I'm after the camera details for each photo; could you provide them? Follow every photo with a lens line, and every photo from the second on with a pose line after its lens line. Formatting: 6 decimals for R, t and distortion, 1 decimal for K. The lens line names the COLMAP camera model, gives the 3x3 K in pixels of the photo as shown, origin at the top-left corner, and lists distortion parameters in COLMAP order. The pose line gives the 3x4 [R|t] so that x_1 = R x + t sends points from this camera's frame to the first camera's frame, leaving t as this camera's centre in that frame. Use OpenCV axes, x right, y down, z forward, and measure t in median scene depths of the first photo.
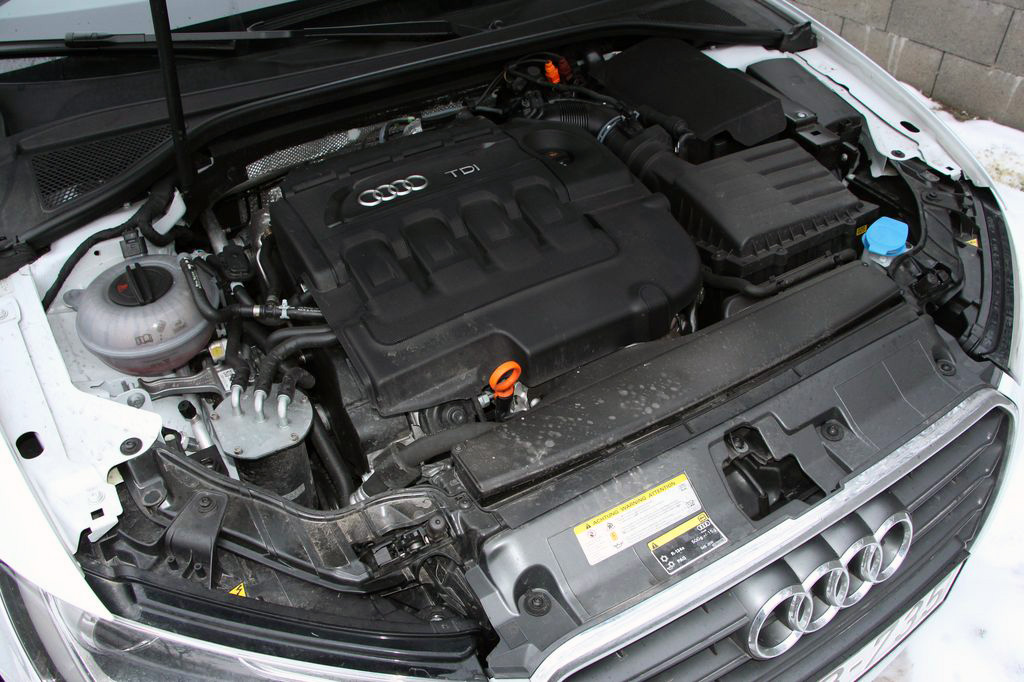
lens RADIAL K [[832.8, 0, 514.3], [0, 832.8, 340.1], [0, 0, 1]] dist [-0.170666, 0.105181]
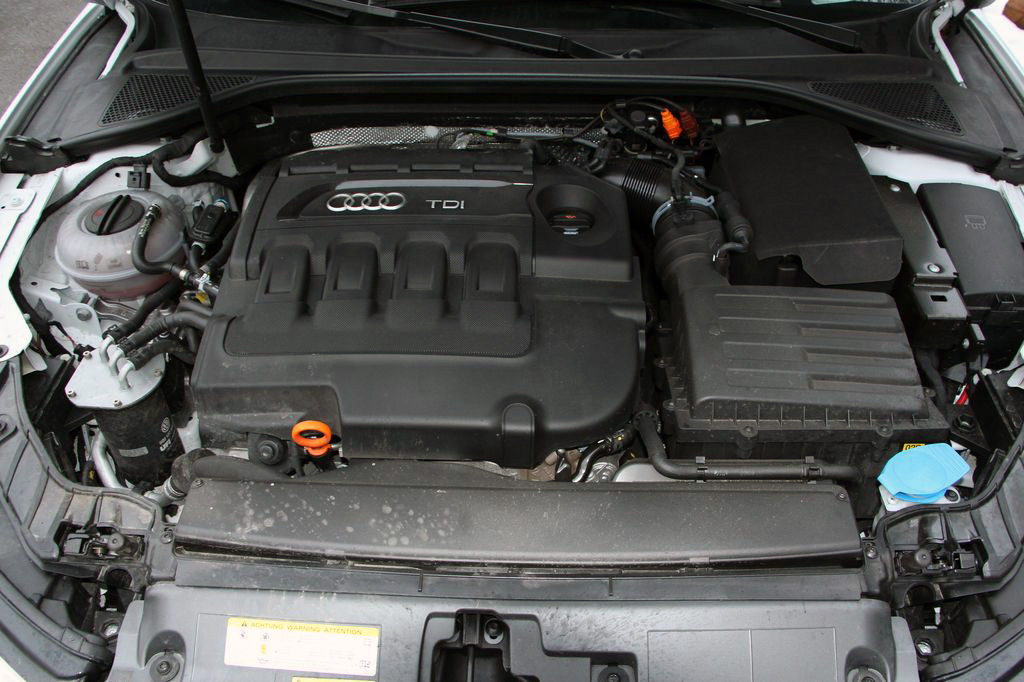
lens RADIAL K [[832.8, 0, 513.3], [0, 832.8, 344.7], [0, 0, 1]] dist [-0.170666, 0.105181]
pose [[0.838437, 0.367764, -0.402210, 0.424554], [-0.355828, 0.928391, 0.107132, -0.188620], [0.412807, 0.053294, 0.909258, 0.225009]]
